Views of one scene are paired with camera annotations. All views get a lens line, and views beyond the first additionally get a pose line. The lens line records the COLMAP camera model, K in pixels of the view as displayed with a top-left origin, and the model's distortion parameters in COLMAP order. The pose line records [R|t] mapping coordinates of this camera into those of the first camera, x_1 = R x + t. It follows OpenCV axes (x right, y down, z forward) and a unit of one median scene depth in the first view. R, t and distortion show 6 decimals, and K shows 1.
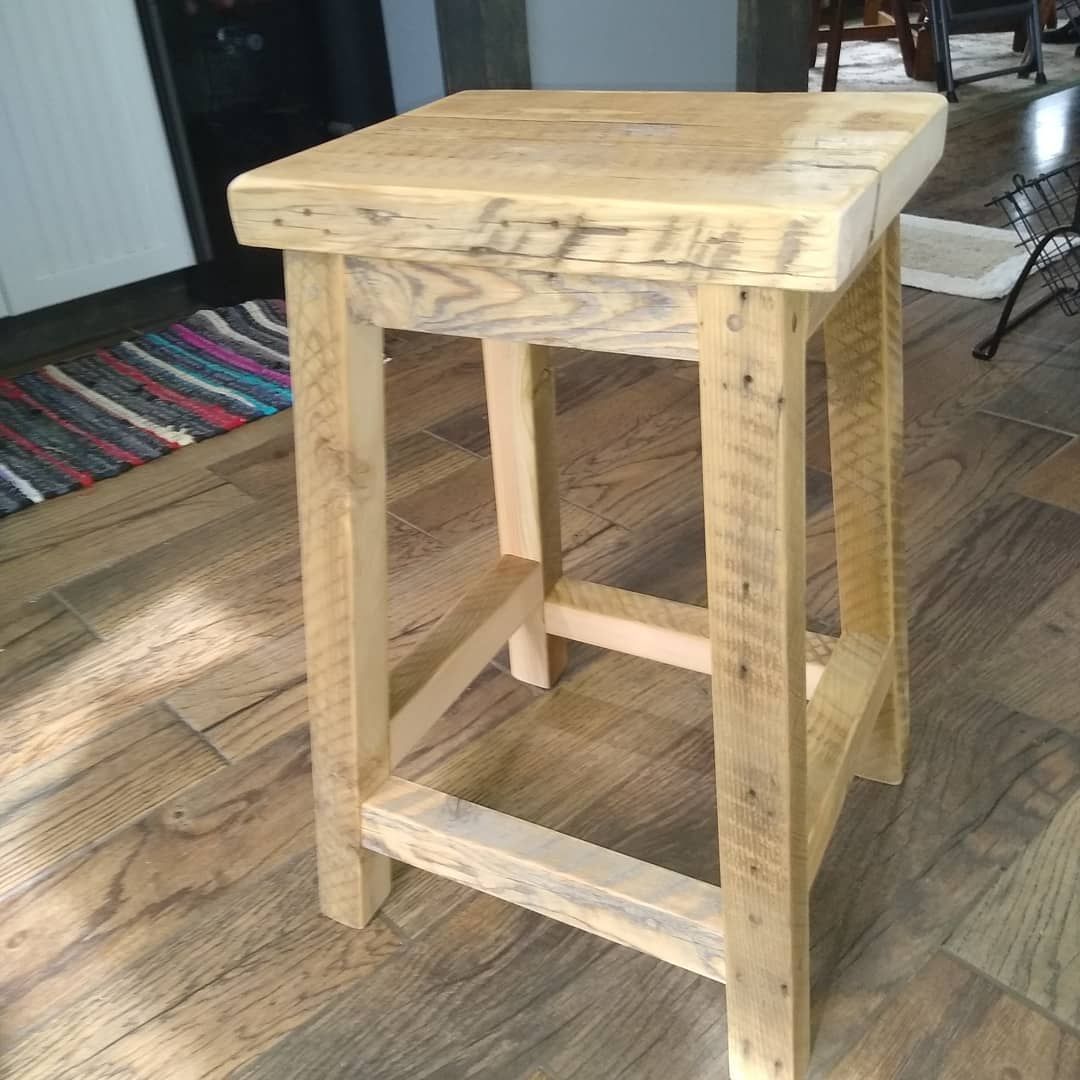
lens RADIAL K [[1132.0, 0, 540.0], [0, 1132.0, 540.0], [0, 0, 1]] dist [0.054489, -0.014343]
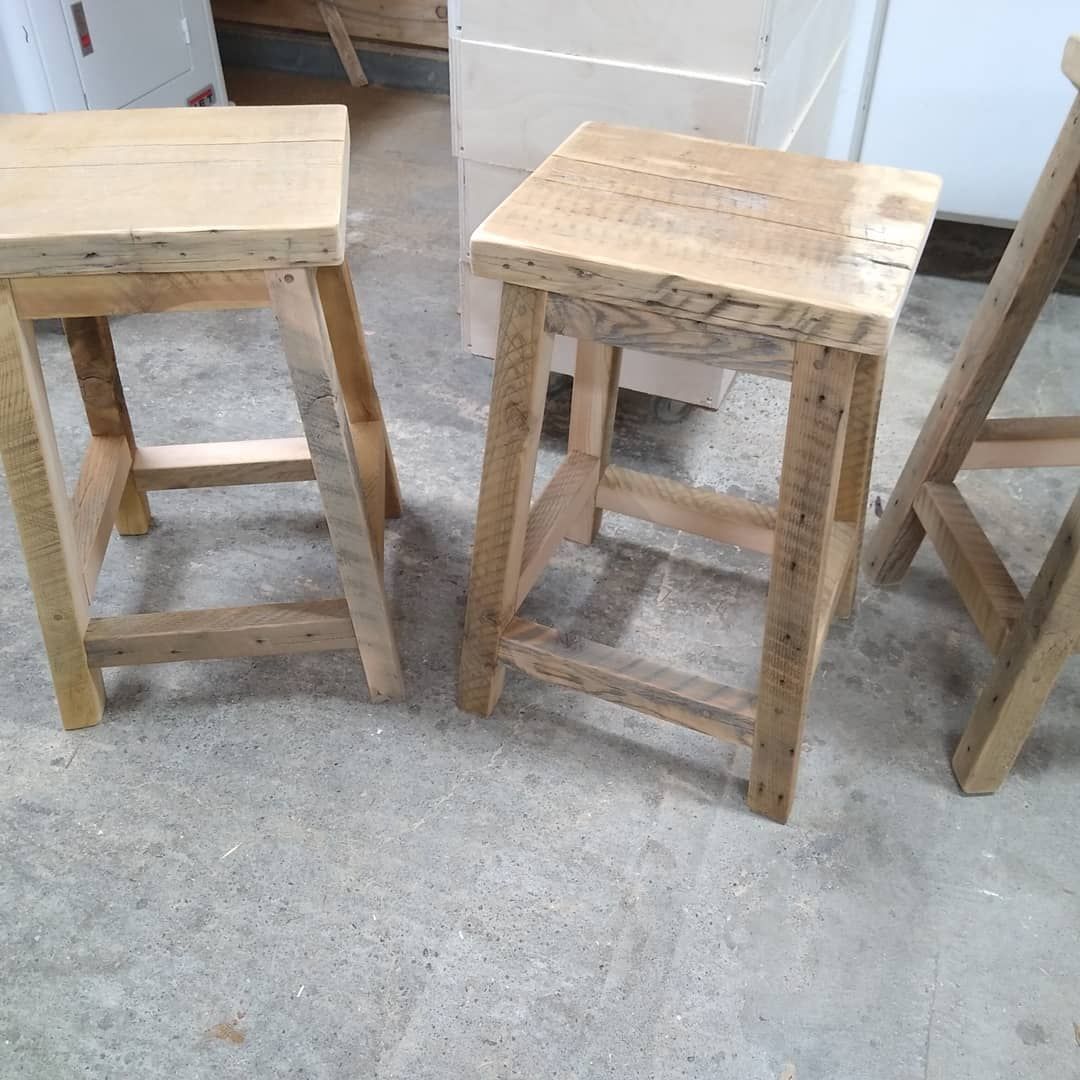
lens RADIAL K [[1132.0, 0, 540.0], [0, 1132.0, 540.0], [0, 0, 1]] dist [0.054489, -0.014343]
pose [[0.993588, 0.004962, 0.112956, -0.374407], [-0.025770, 0.982680, 0.183508, -0.214554], [-0.110089, -0.185242, 0.976507, -0.543768]]
